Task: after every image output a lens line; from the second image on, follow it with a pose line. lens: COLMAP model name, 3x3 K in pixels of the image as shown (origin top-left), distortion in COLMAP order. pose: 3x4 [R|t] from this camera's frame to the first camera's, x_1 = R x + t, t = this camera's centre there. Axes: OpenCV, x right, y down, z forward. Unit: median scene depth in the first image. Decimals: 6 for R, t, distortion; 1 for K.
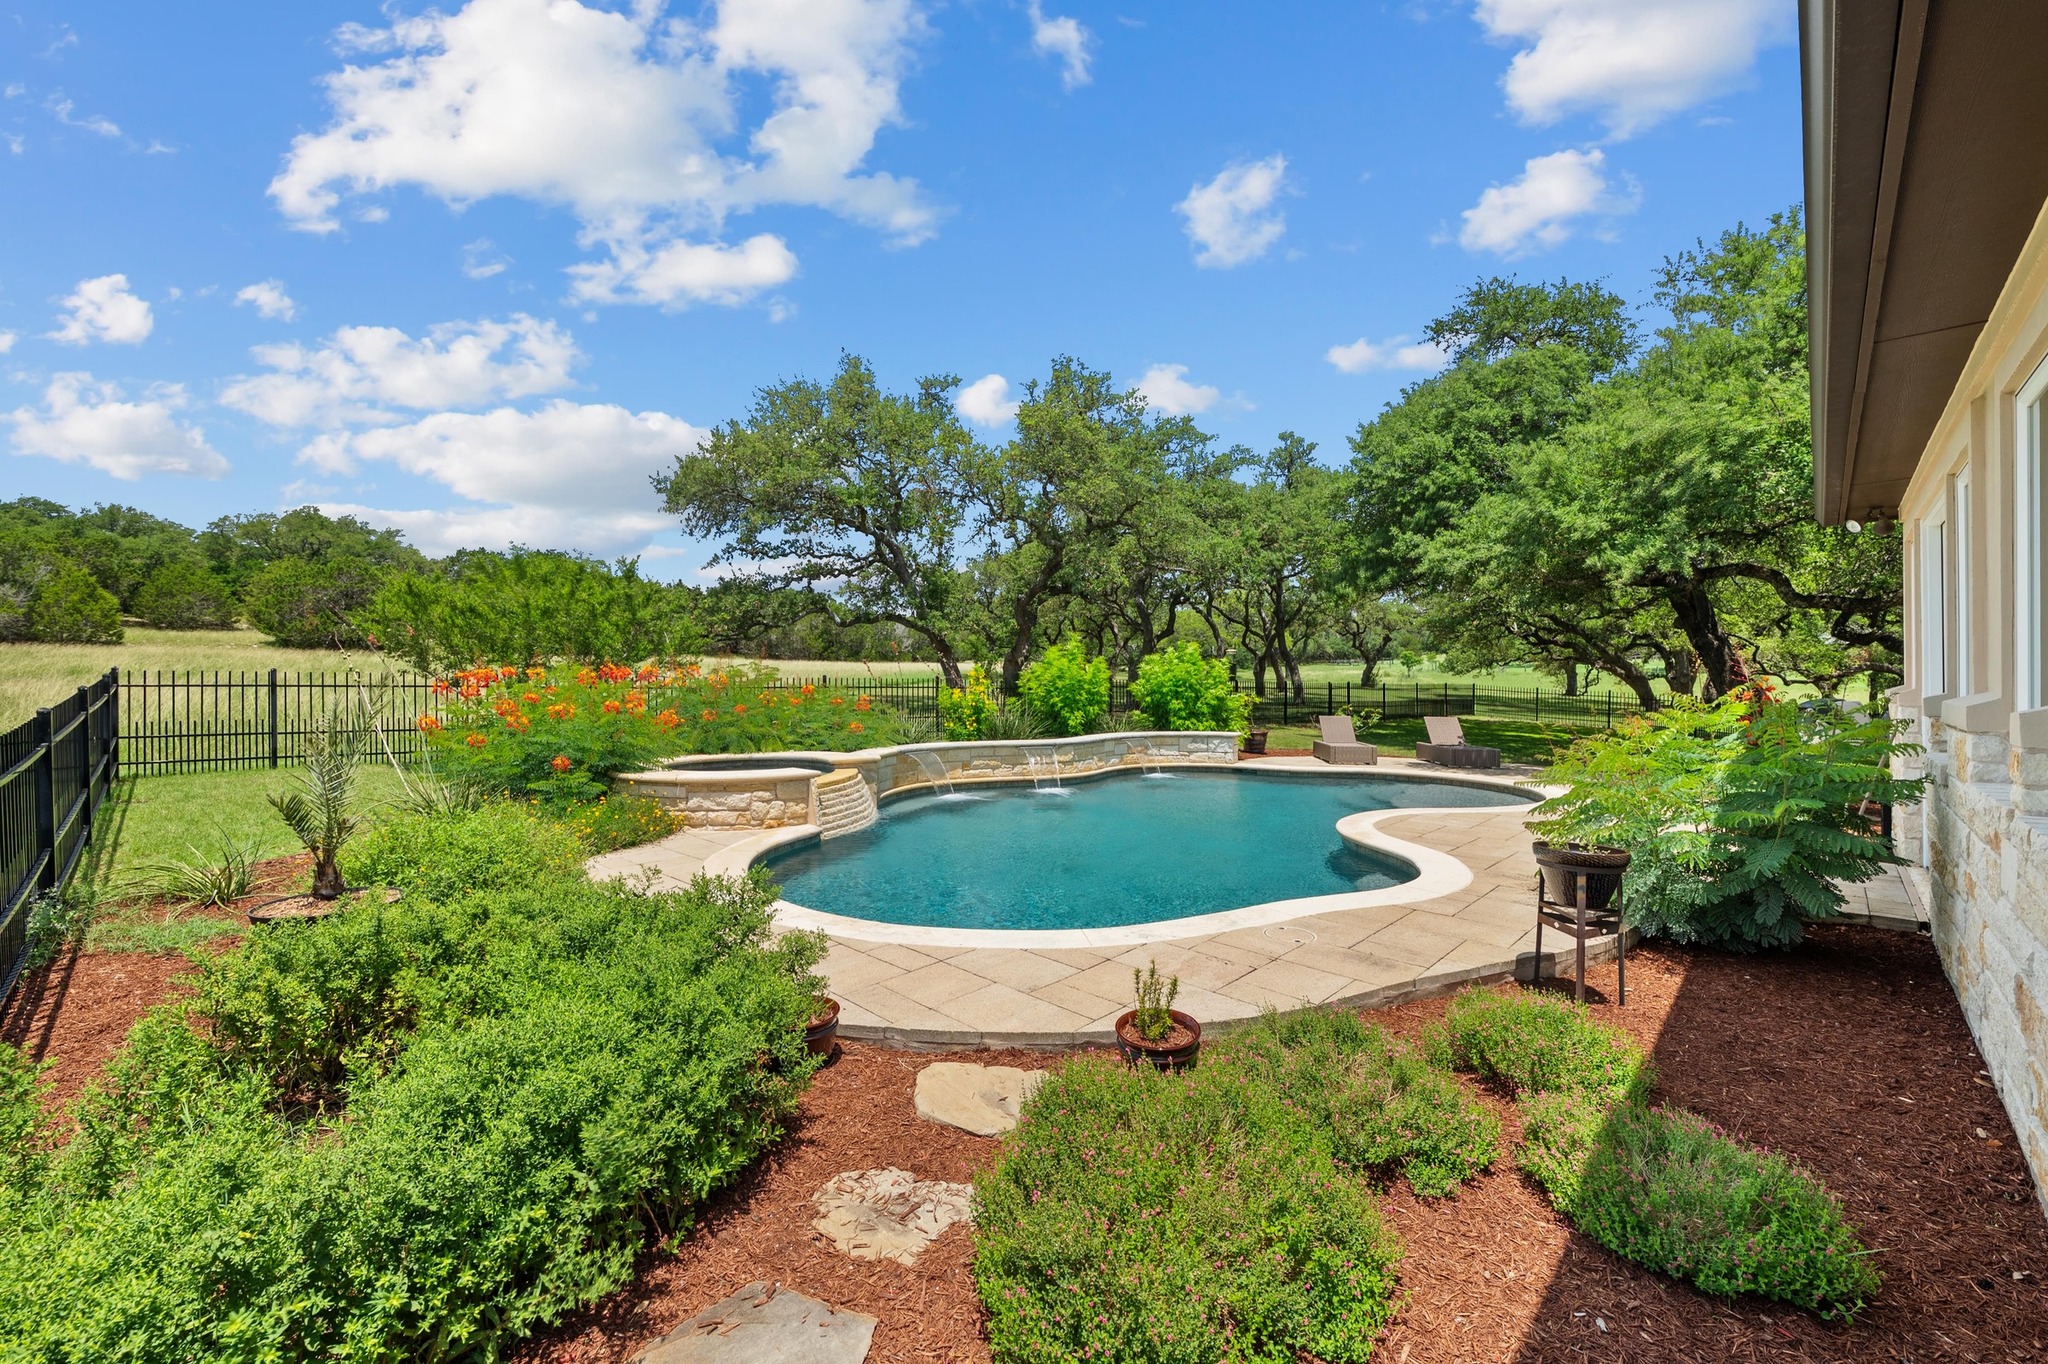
lens RADIAL K [[827.7, 0, 1024.0], [0, 827.7, 682.0], [0, 0, 1]] dist [-0.010170, -0.000033]
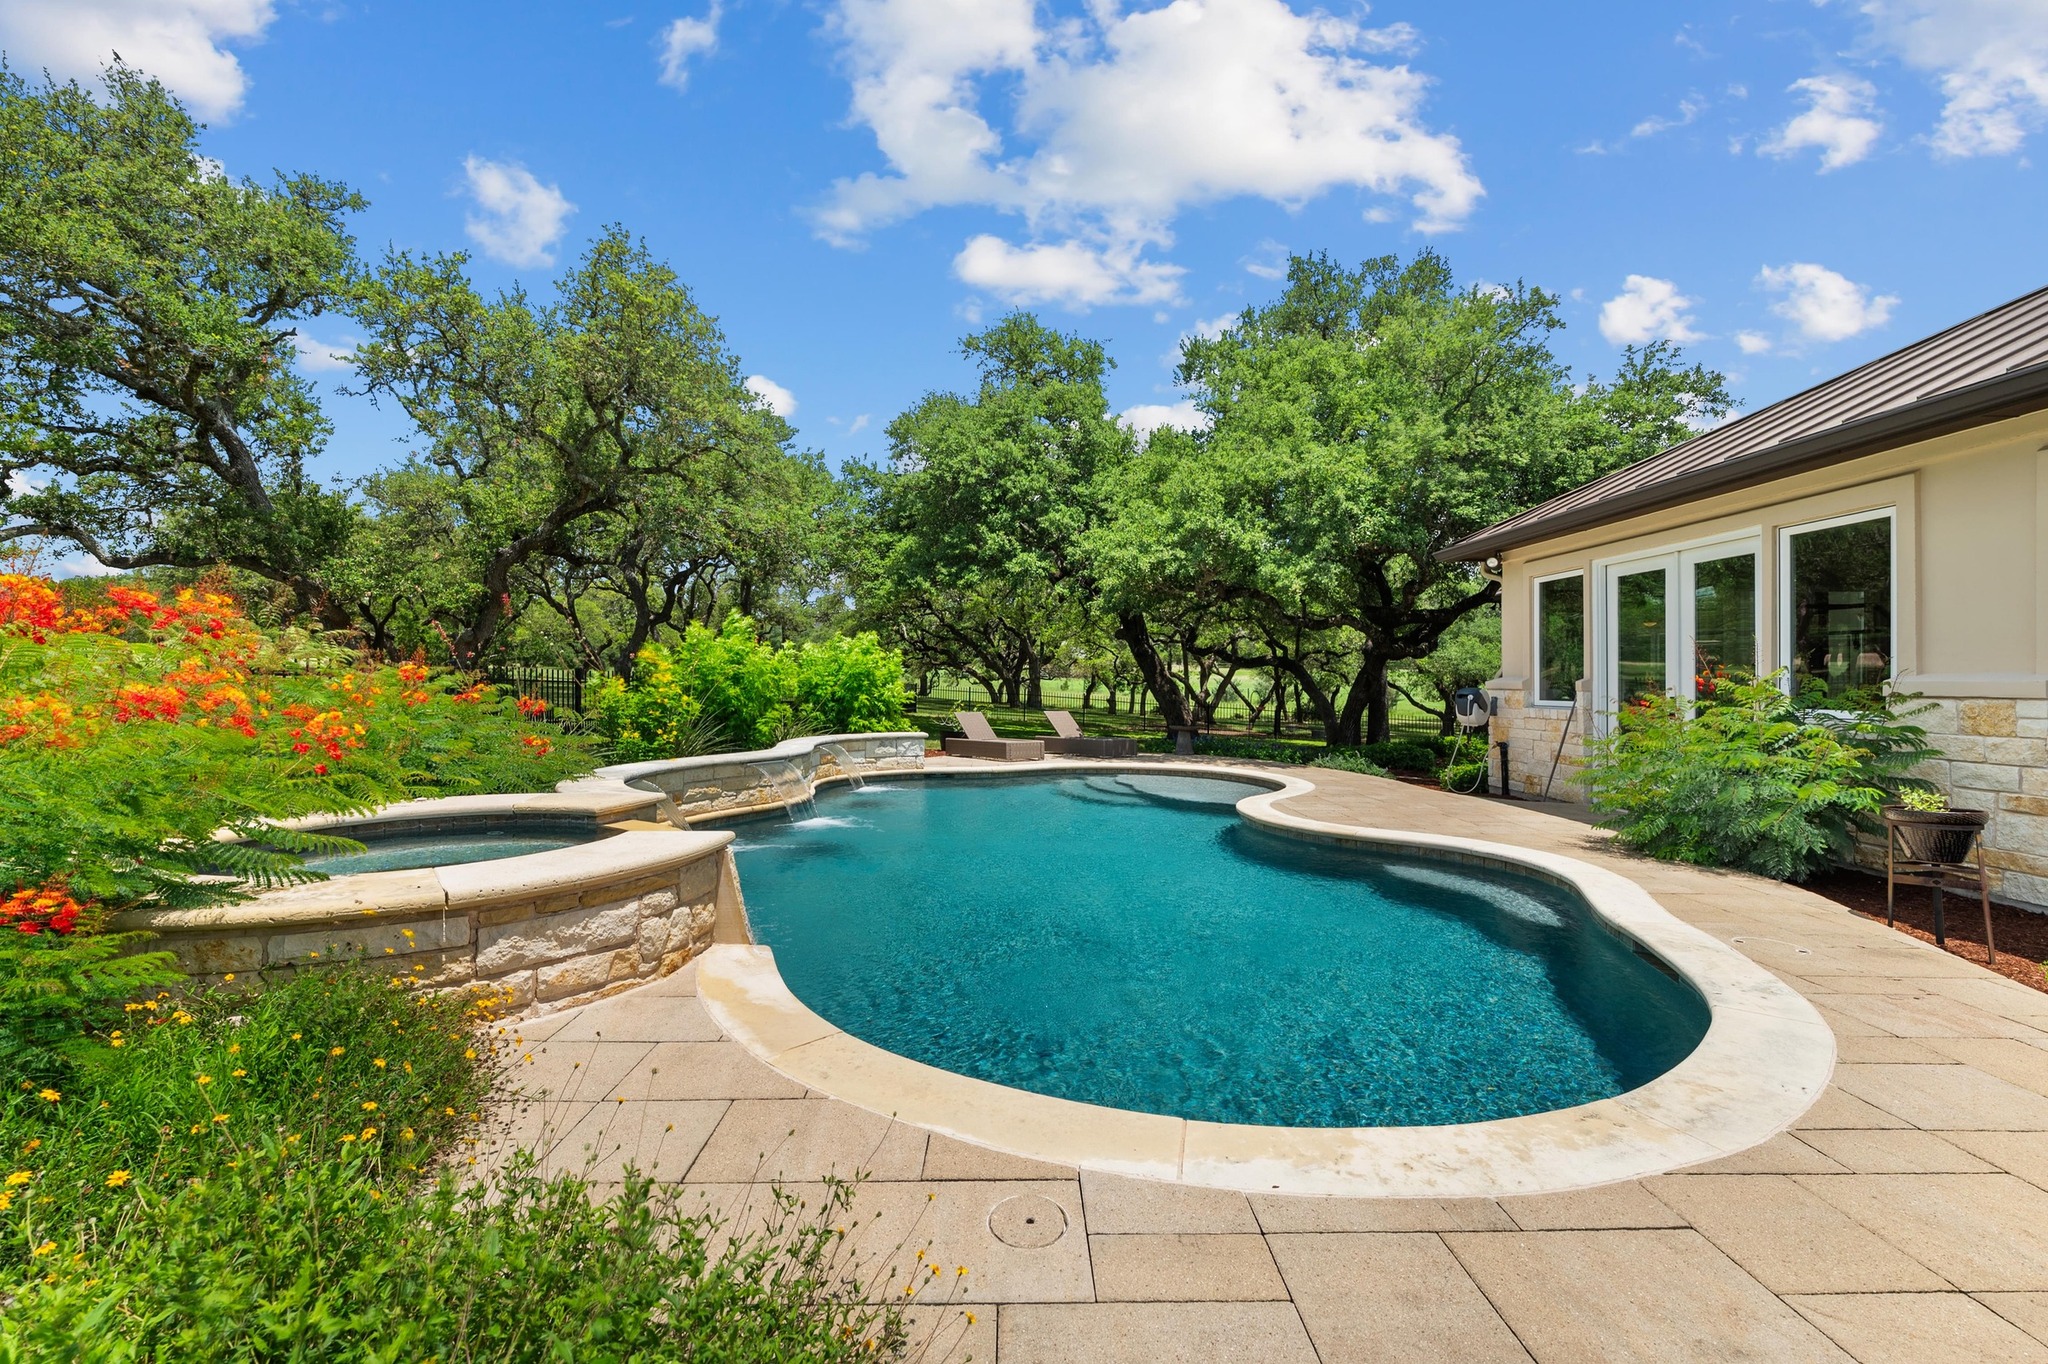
lens RADIAL K [[823.0, 0, 1031.3], [0, 823.0, 675.5], [0, 0, 1]] dist [0.000294, 0.000360]
pose [[0.702244, 0.013586, 0.711807, -0.287734], [-0.006203, 0.999897, -0.012965, 0.011968], [-0.711910, 0.004690, 0.702255, 0.319483]]
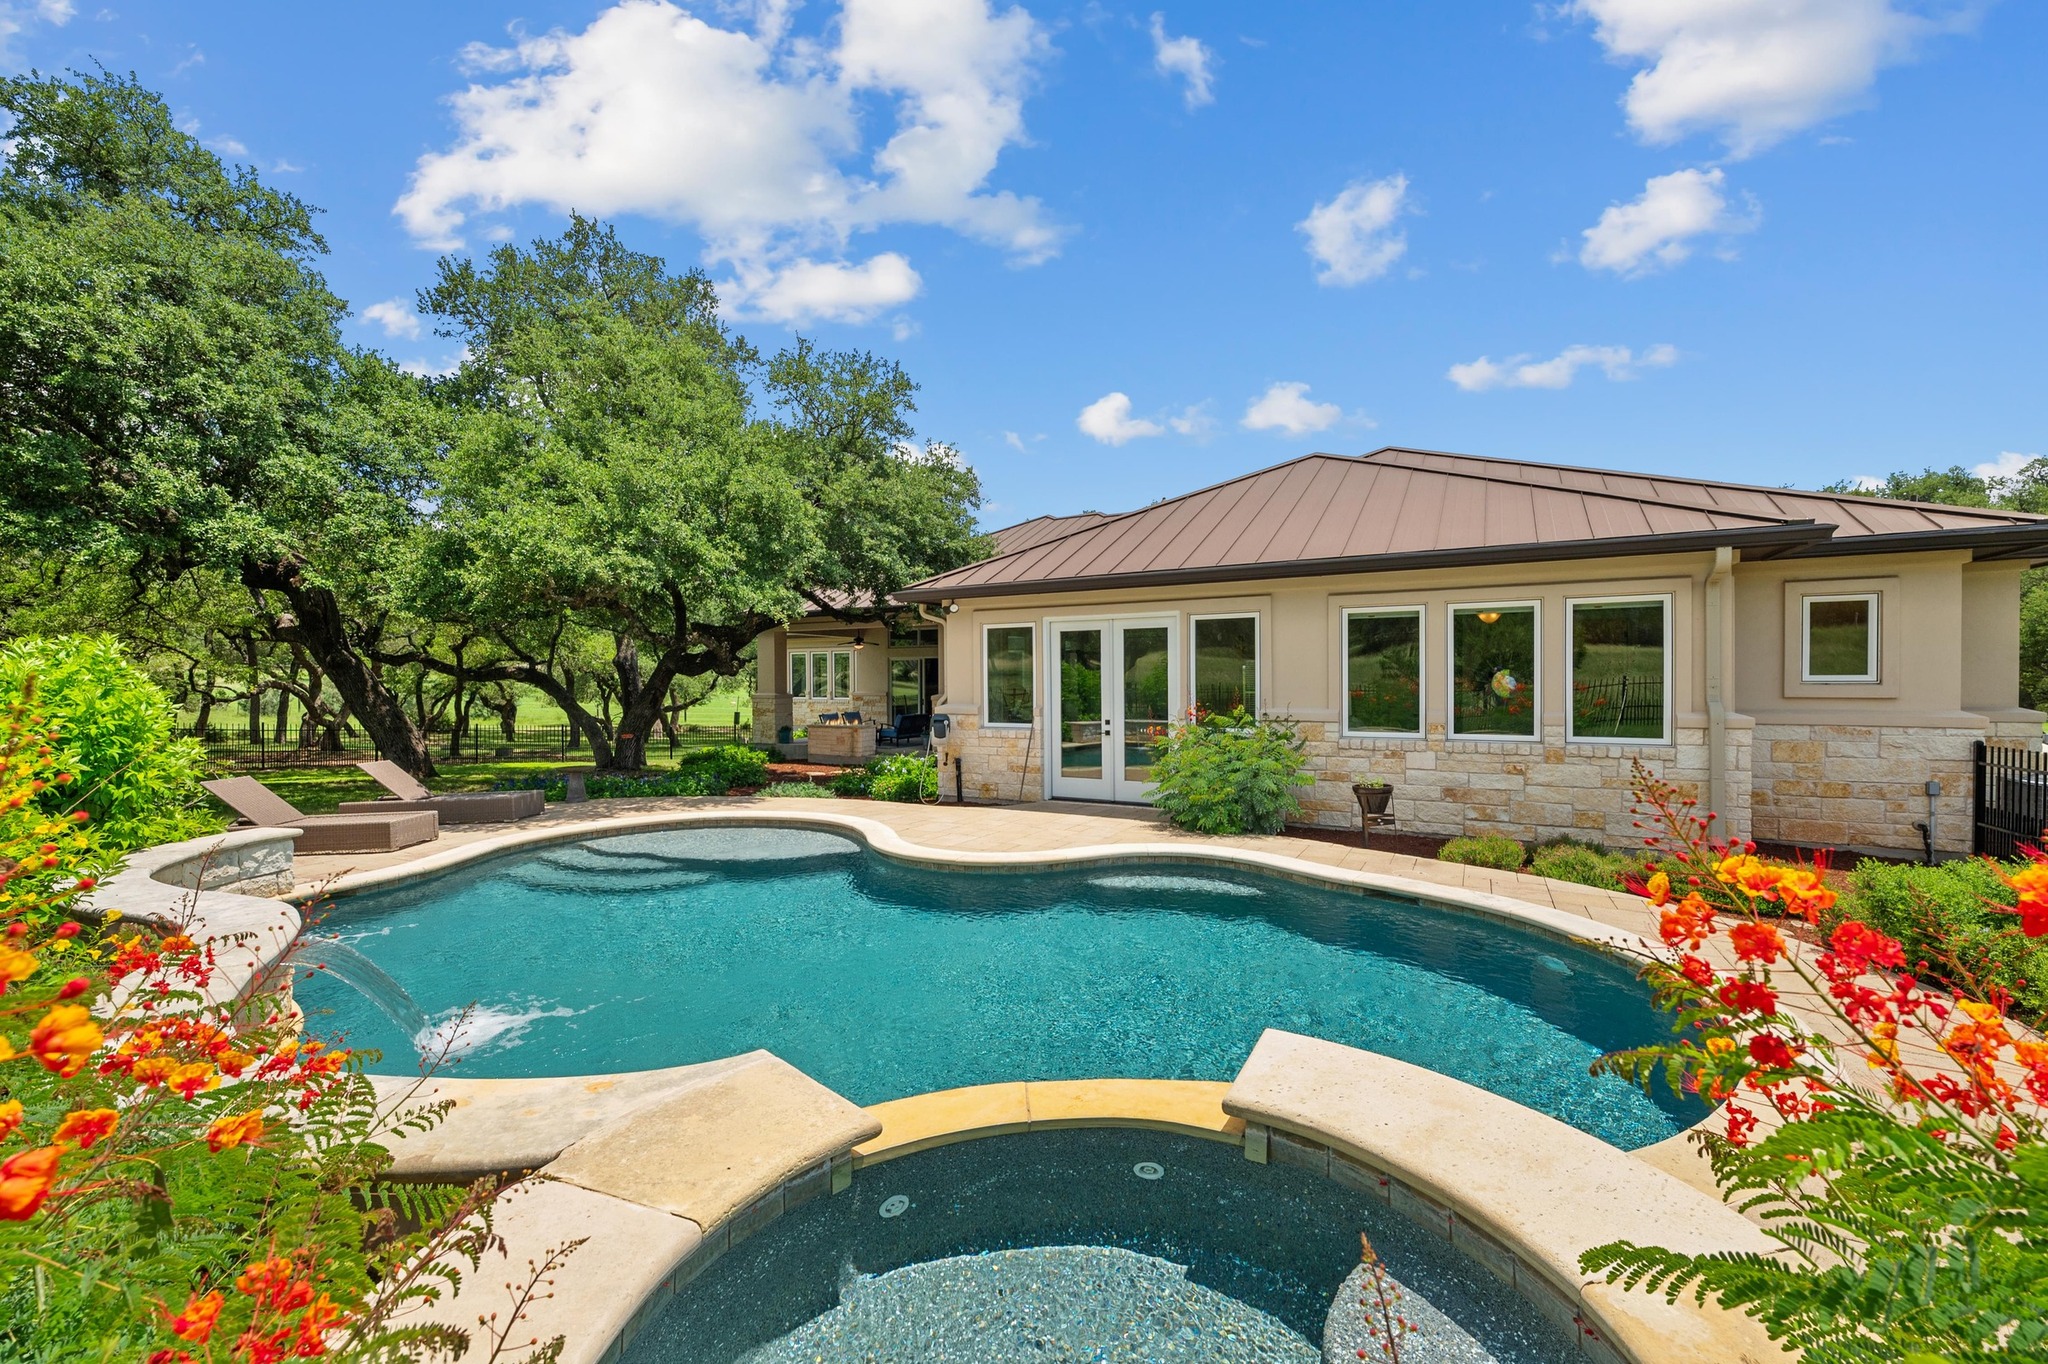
lens RADIAL K [[816.3, 0, 1026.7], [0, 816.3, 683.2], [0, 0, 1]] dist [-0.006485, 0.000140]
pose [[-0.260318, 0.002450, 0.965520, -0.333763], [0.008452, 0.999964, -0.000258, -0.019917], [-0.965486, 0.008093, -0.260329, 0.686197]]
